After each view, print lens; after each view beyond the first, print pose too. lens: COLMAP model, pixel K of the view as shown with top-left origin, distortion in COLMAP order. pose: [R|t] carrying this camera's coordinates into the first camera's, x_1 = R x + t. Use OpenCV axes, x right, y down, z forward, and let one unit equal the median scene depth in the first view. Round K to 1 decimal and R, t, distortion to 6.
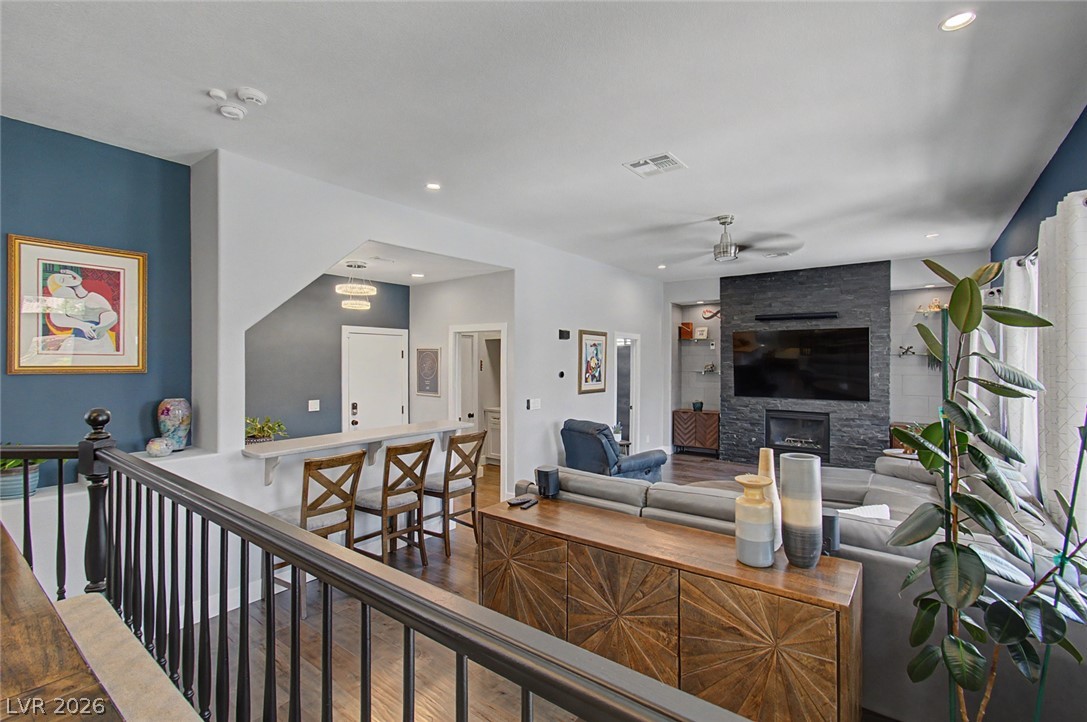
lens RADIAL K [[495.8, 0, 540.5], [0, 495.8, 363.9], [0, 0, 1]] dist [-0.001540, 0.000499]
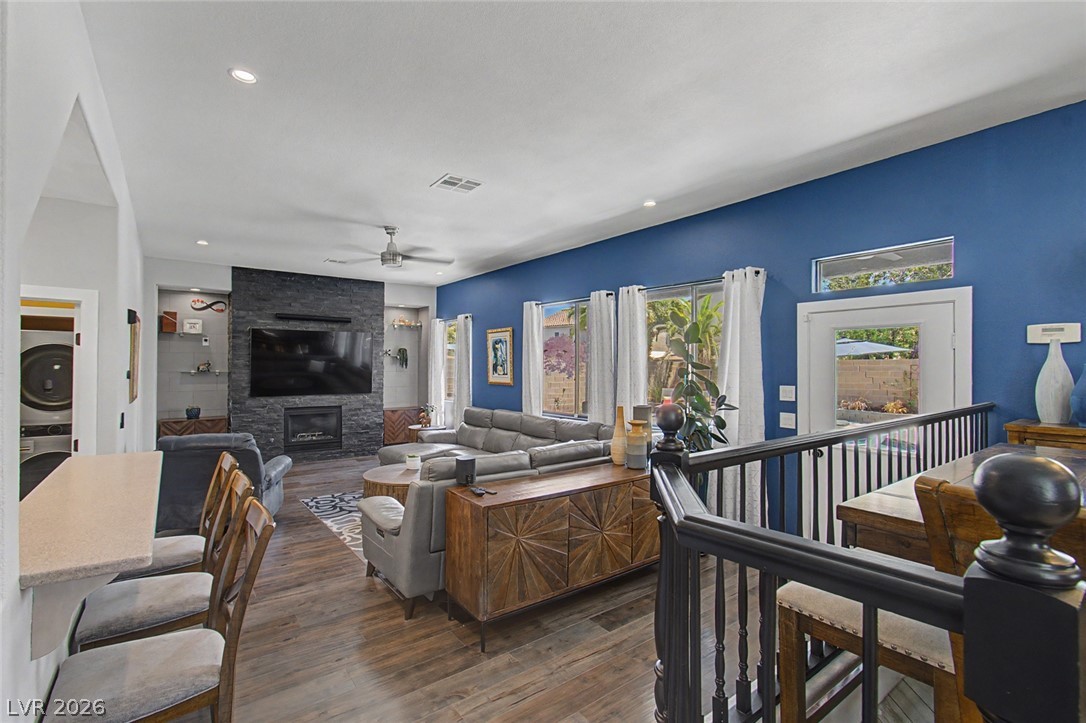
lens RADIAL K [[495.4, 0, 540.0], [0, 495.4, 364.3], [0, 0, 1]] dist [-0.001540, 0.000499]
pose [[0.269709, 0.004151, 0.962933, -0.399961], [0.004069, 0.999977, -0.005451, 0.012085], [-0.962933, 0.005389, 0.269686, 0.252274]]
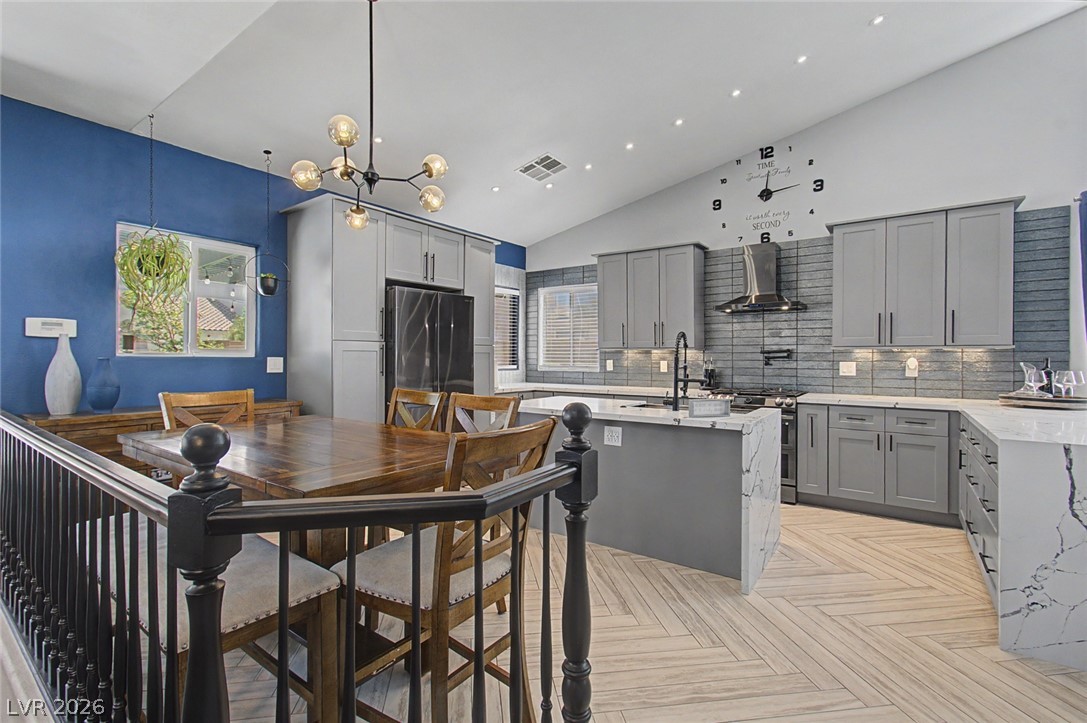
lens RADIAL K [[484.5, 0, 550.2], [0, 484.5, 356.1], [0, 0, 1]] dist [0.001997, -0.000220]
pose [[-0.999411, -0.003813, -0.034118, -0.305741], [-0.003907, 0.999989, 0.002702, 0.007622], [0.034107, 0.002834, -0.999414, 0.376389]]
